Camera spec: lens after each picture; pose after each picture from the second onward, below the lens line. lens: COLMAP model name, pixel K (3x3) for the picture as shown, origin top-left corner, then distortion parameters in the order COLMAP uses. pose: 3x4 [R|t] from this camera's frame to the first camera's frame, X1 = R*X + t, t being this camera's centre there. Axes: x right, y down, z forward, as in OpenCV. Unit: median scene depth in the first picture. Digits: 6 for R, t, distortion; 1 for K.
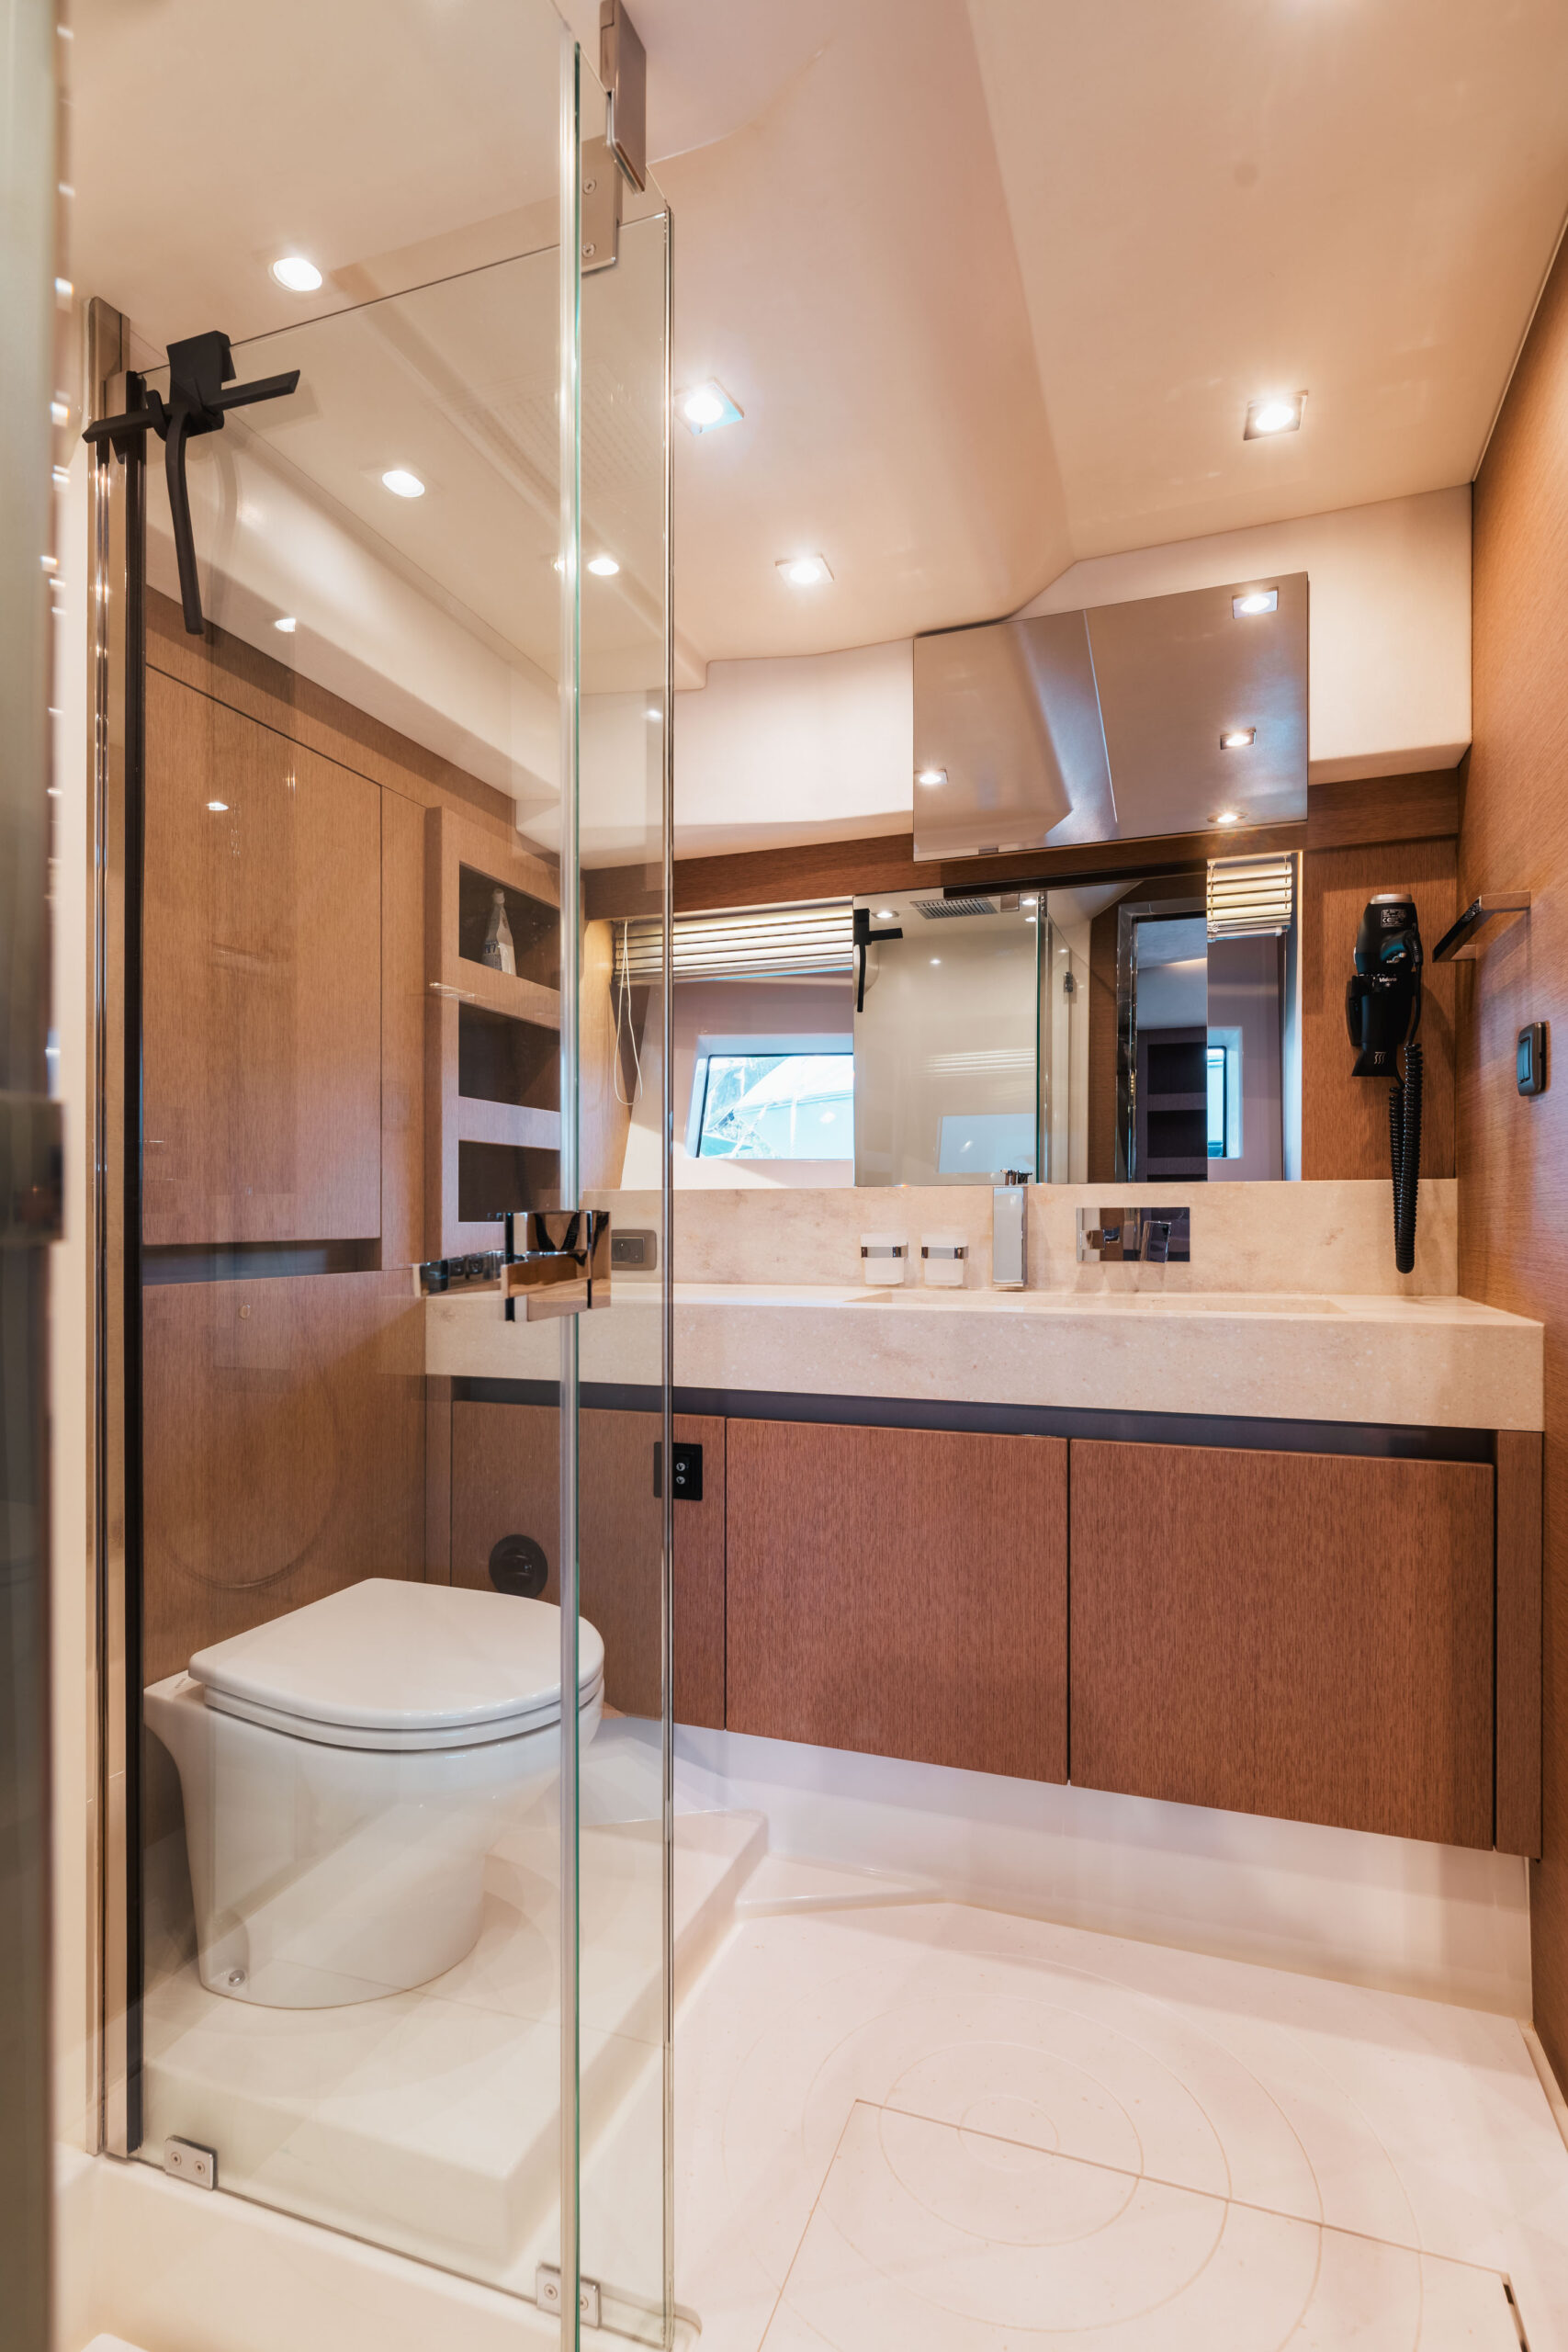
lens RADIAL K [[1147.1, 0, 784.0], [0, 1147.1, 1176.0], [0, 0, 1]] dist [-0.000343, 0.000215]
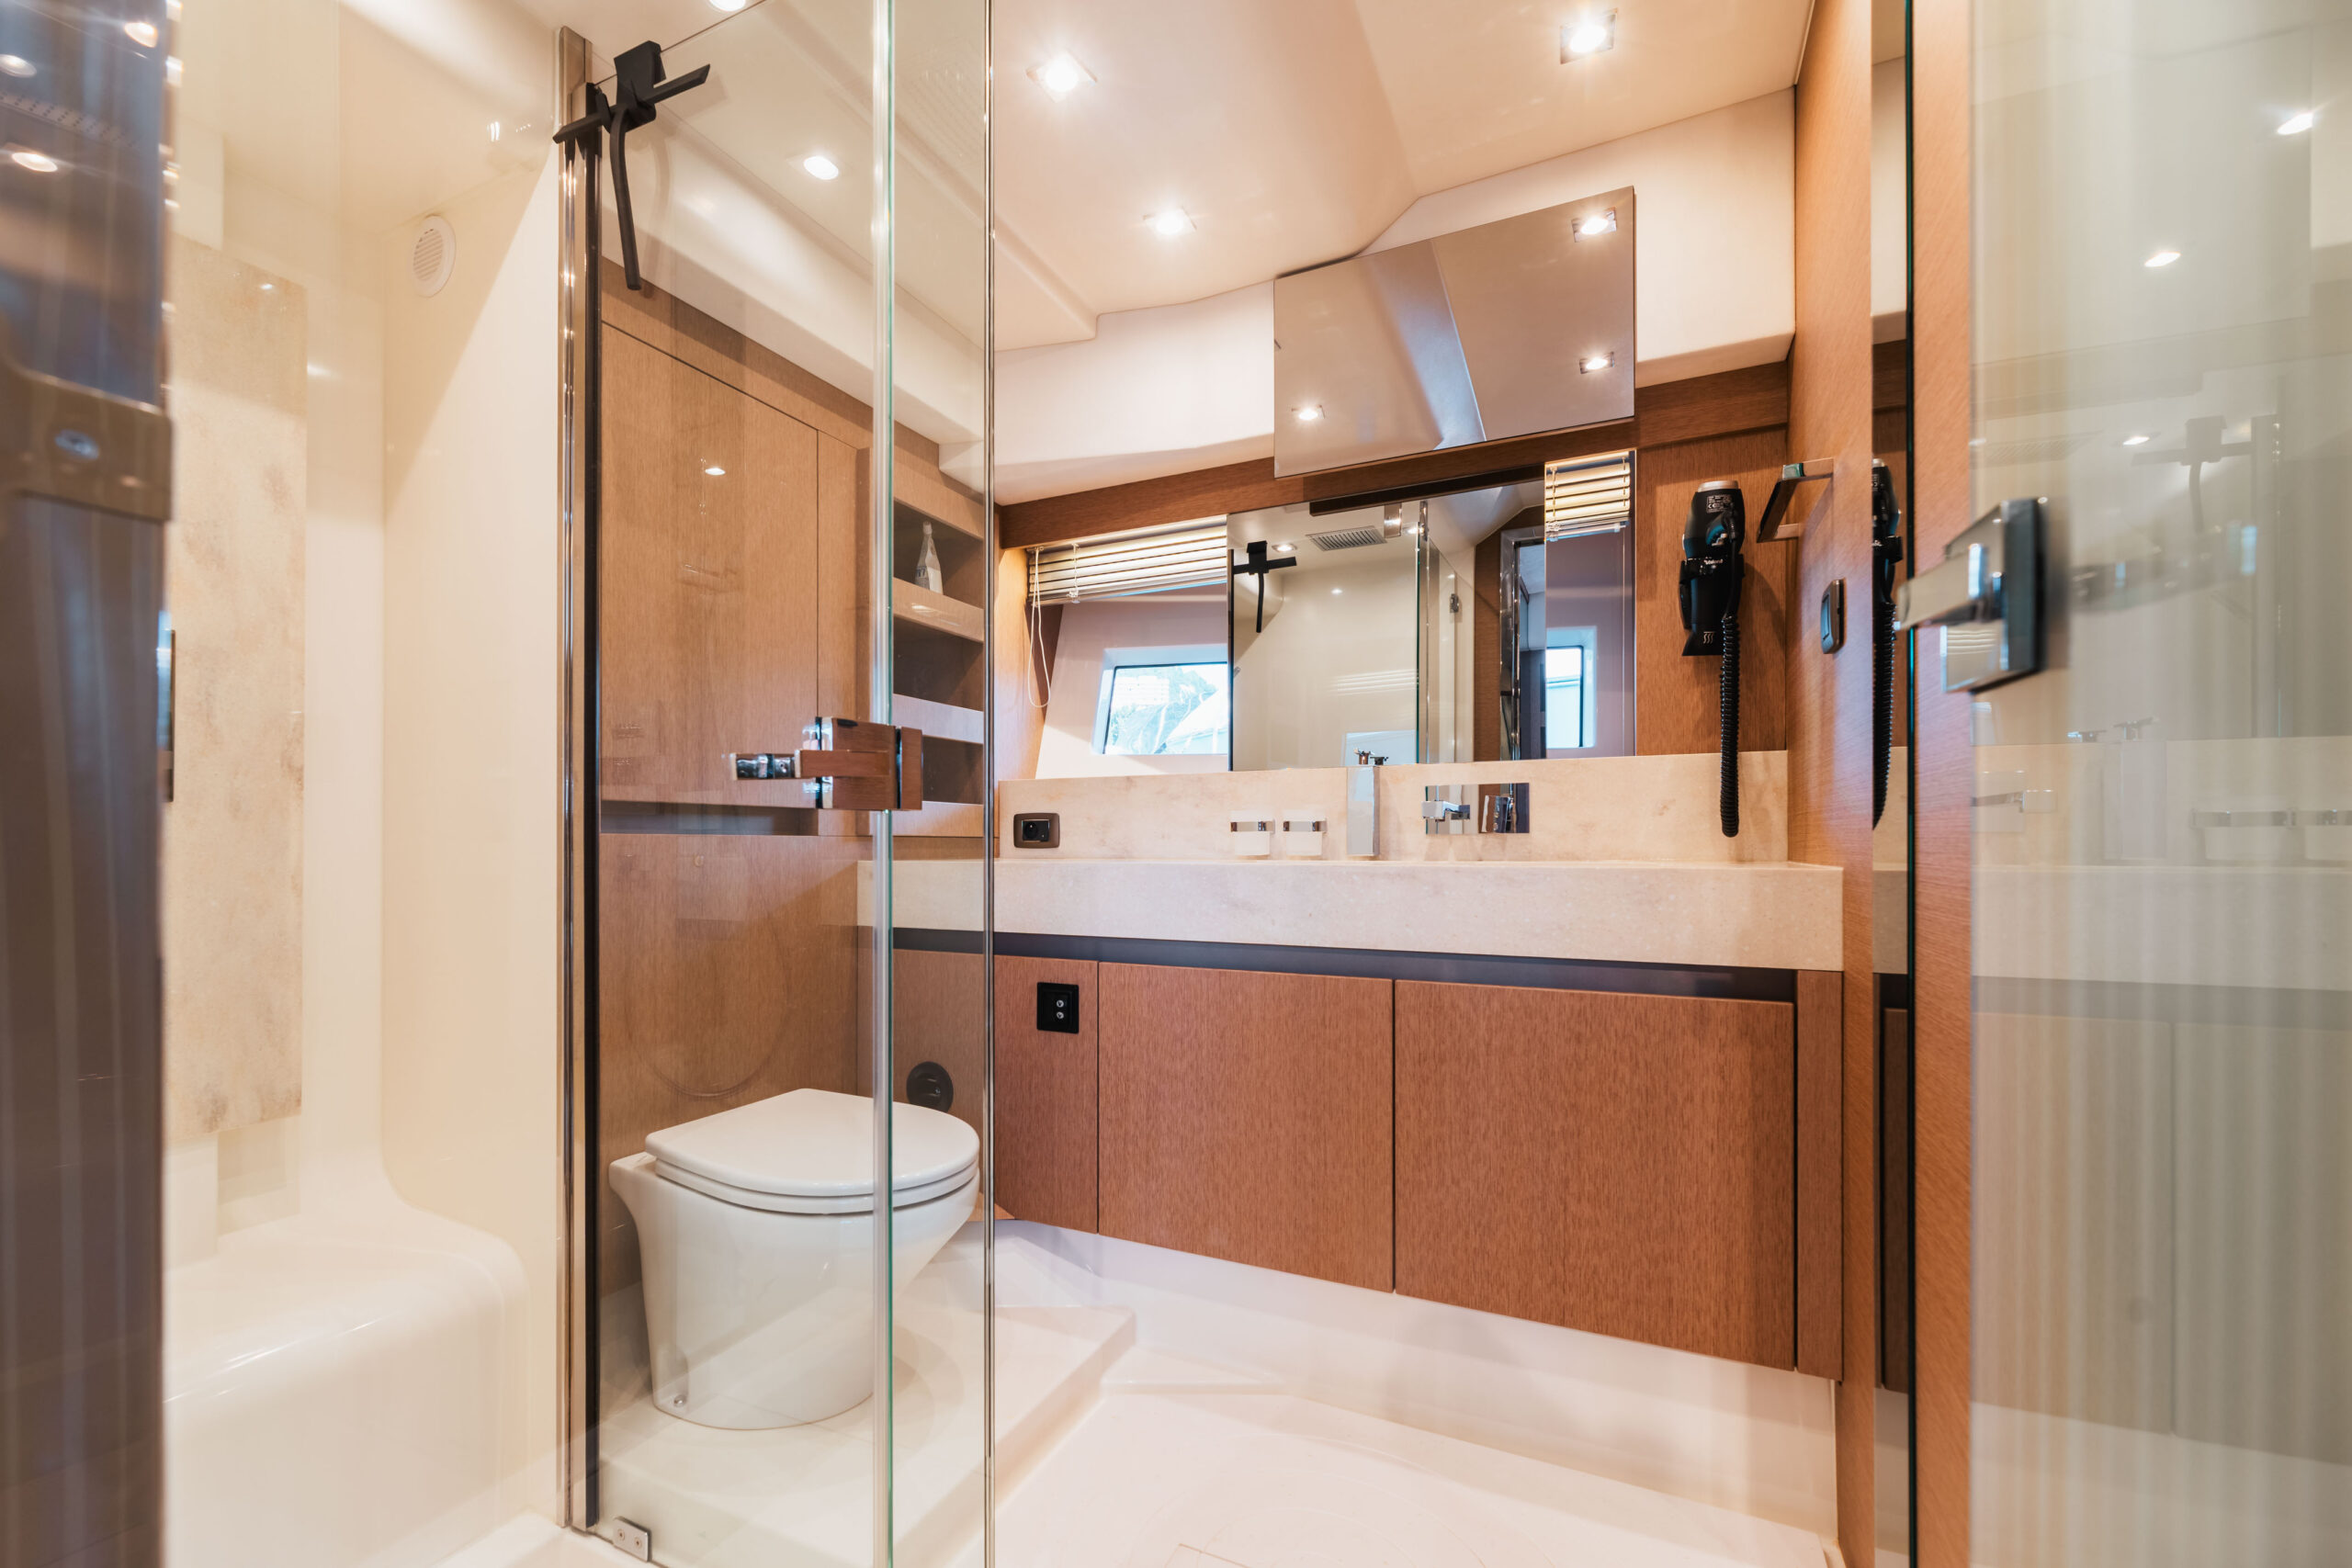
lens RADIAL K [[1004.8, 0, 1122.1], [0, 1004.8, 816.1], [0, 0, 1]] dist [-0.000415, -0.000032]
pose [[0.991326, 0.000200, -0.131428, 0.107590], [-0.000533, 0.999997, -0.002500, 0.068881], [0.131427, 0.002548, 0.991323, 0.004937]]
